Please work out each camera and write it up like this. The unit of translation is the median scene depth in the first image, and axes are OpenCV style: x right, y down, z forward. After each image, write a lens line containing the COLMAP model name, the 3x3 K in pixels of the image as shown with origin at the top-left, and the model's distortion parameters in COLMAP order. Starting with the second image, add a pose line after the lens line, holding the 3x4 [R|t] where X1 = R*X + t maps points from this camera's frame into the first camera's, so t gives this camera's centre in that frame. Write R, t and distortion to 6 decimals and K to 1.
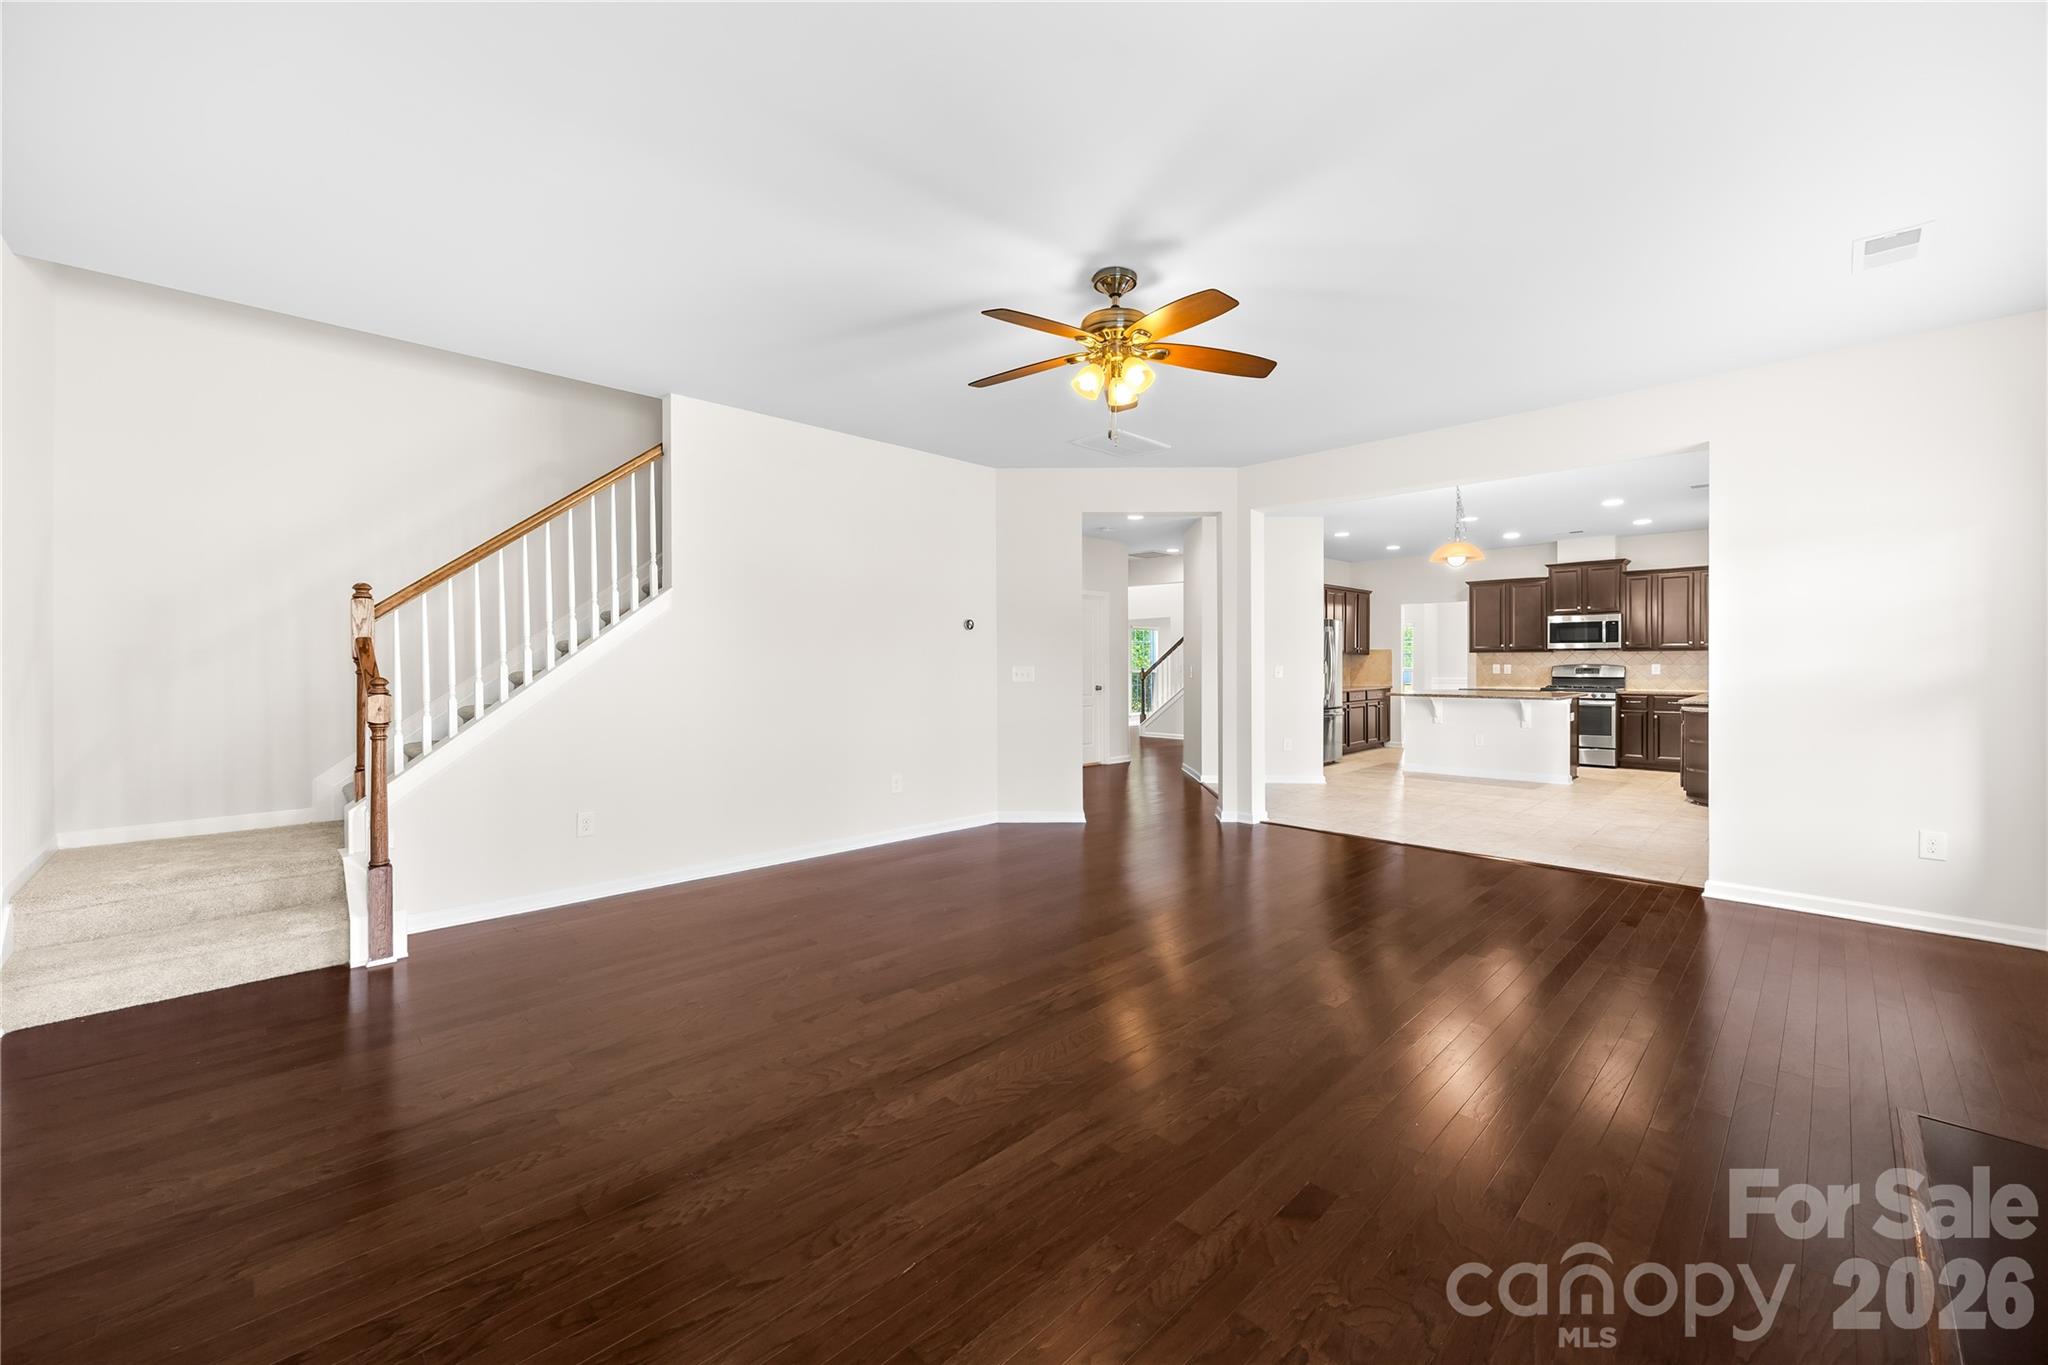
lens RADIAL K [[794.9, 0, 1029.5], [0, 794.9, 669.1], [0, 0, 1]] dist [-0.004374, -0.000391]
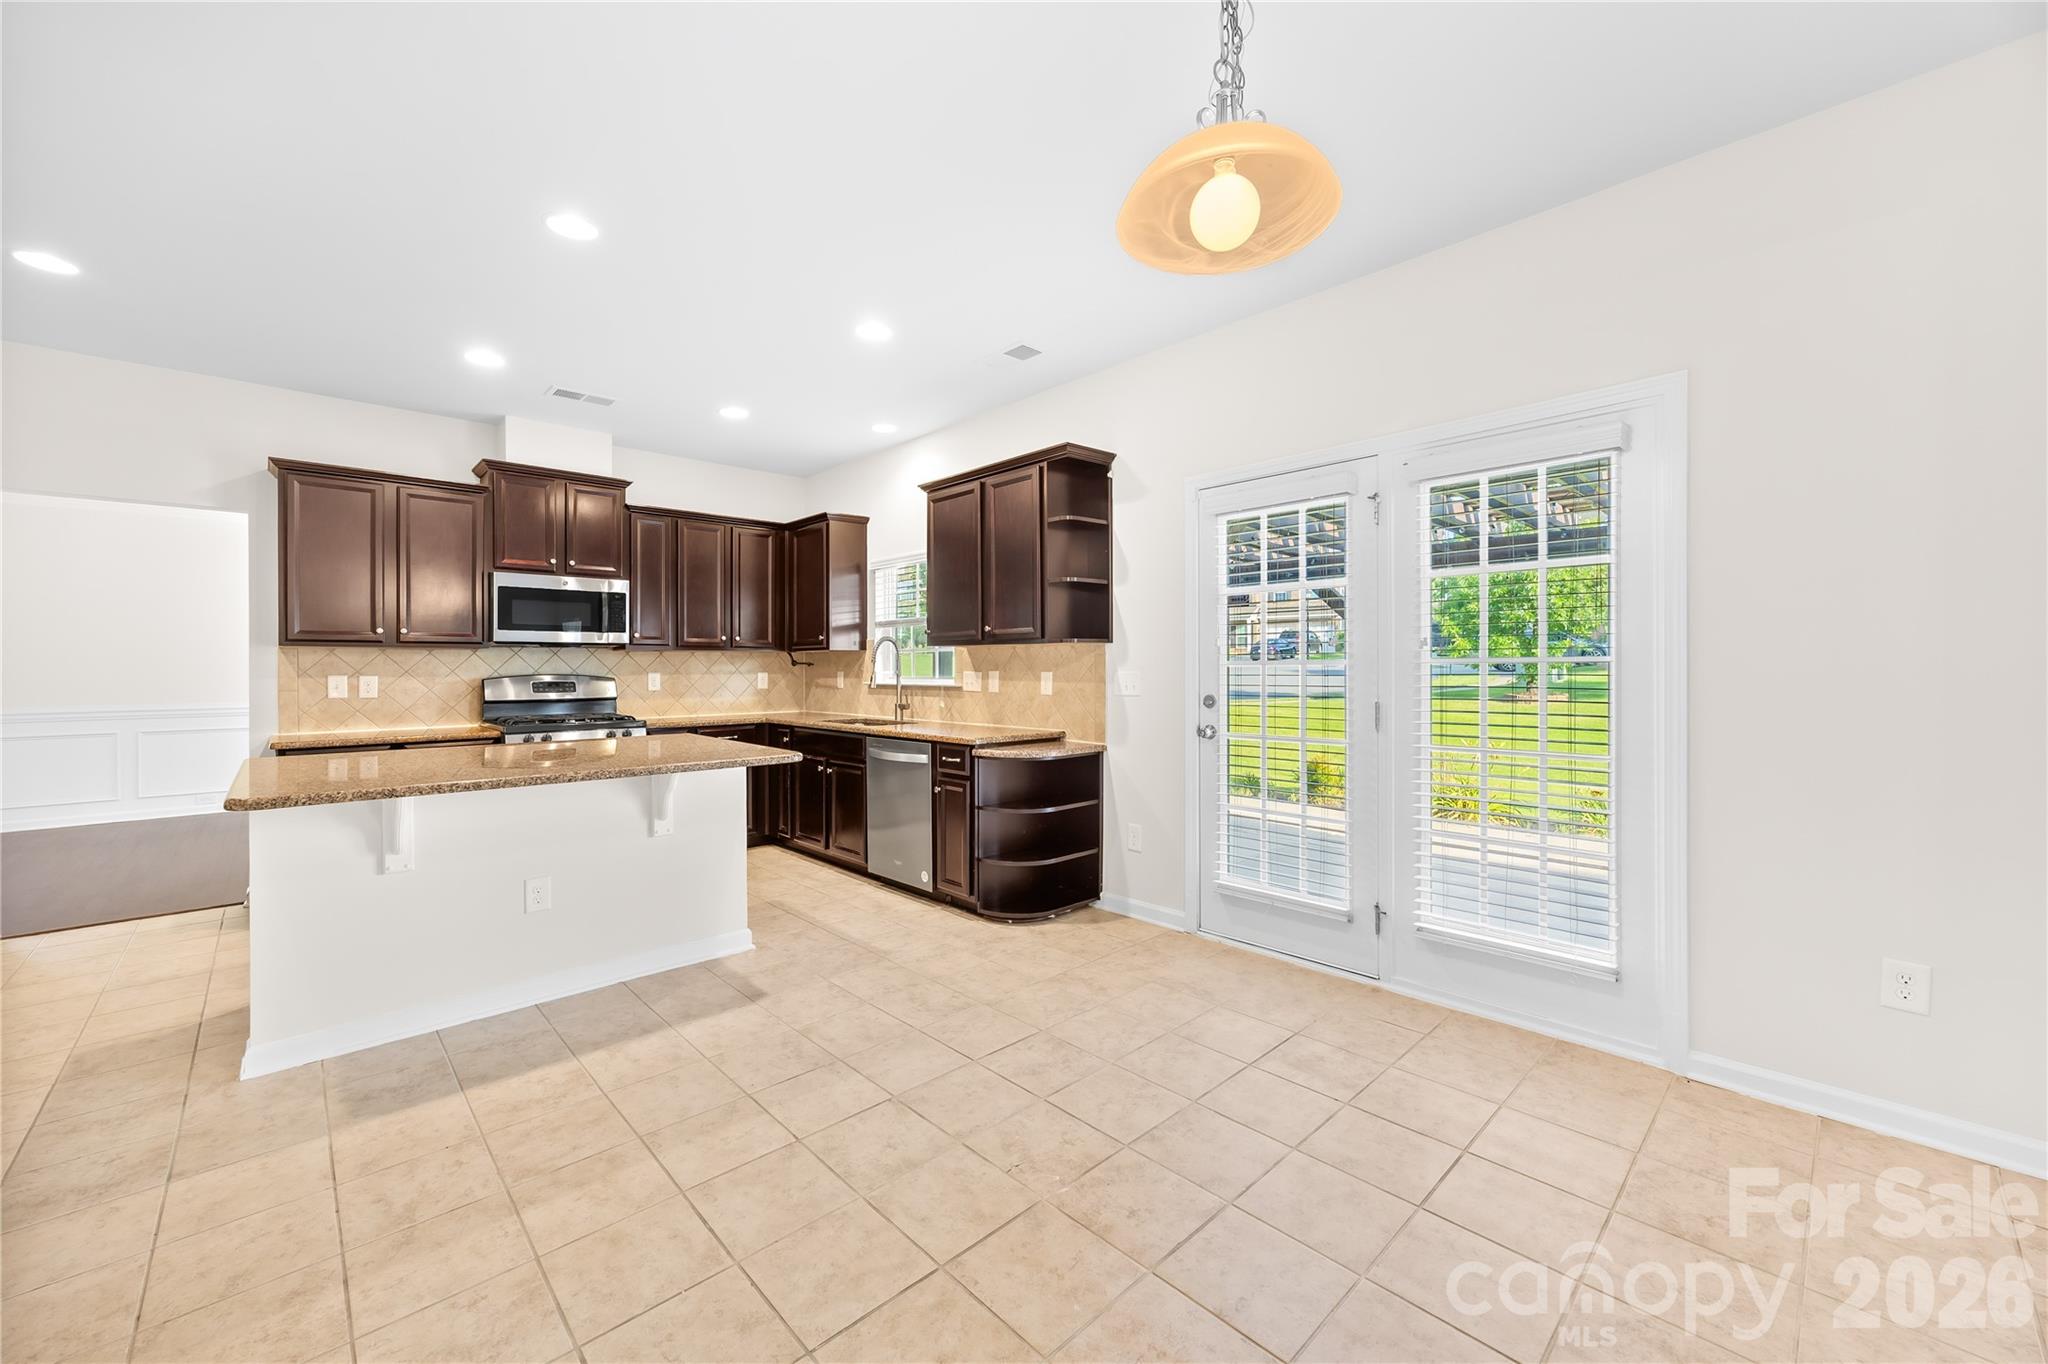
lens RADIAL K [[794.9, 0, 996.6], [0, 794.9, 675.5], [0, 0, 1]] dist [-0.004374, -0.000391]
pose [[0.038013, -0.007059, 0.999252, 0.211390], [0.013686, 0.999885, 0.006543, -0.004855], [-0.999184, 0.013427, 0.038105, 0.727683]]
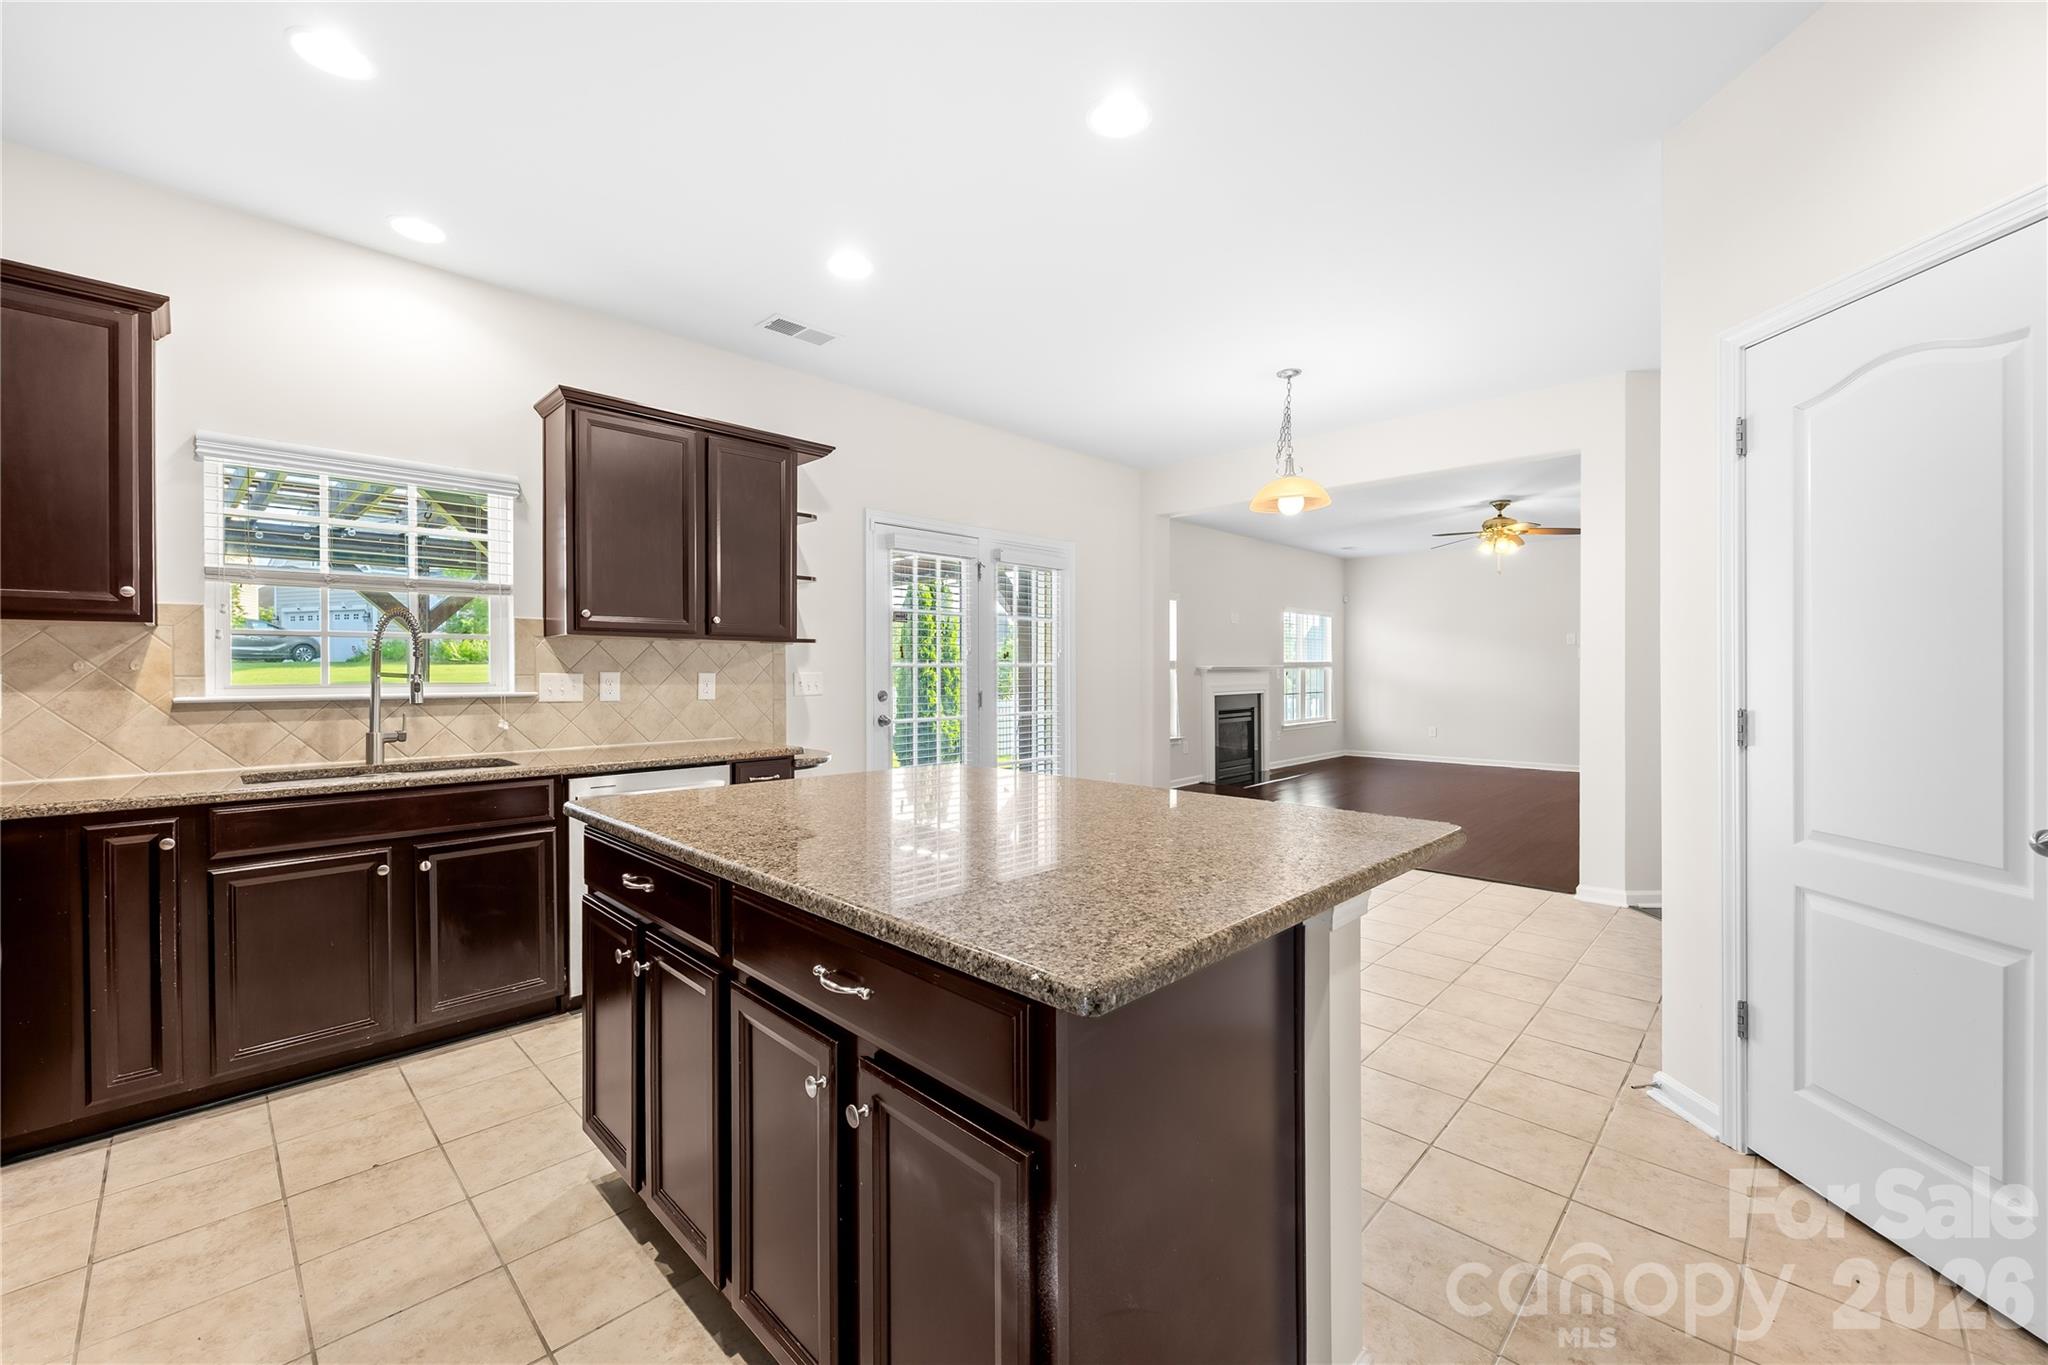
lens RADIAL K [[806.2, 0, 993.7], [0, 806.2, 669.4], [0, 0, 1]] dist [-0.000898, -0.000510]
pose [[-0.999970, 0.004019, 0.006588, 0.530206], [0.004070, 0.999961, 0.007778, -0.007877], [-0.006557, 0.007805, -0.999948, 1.121921]]
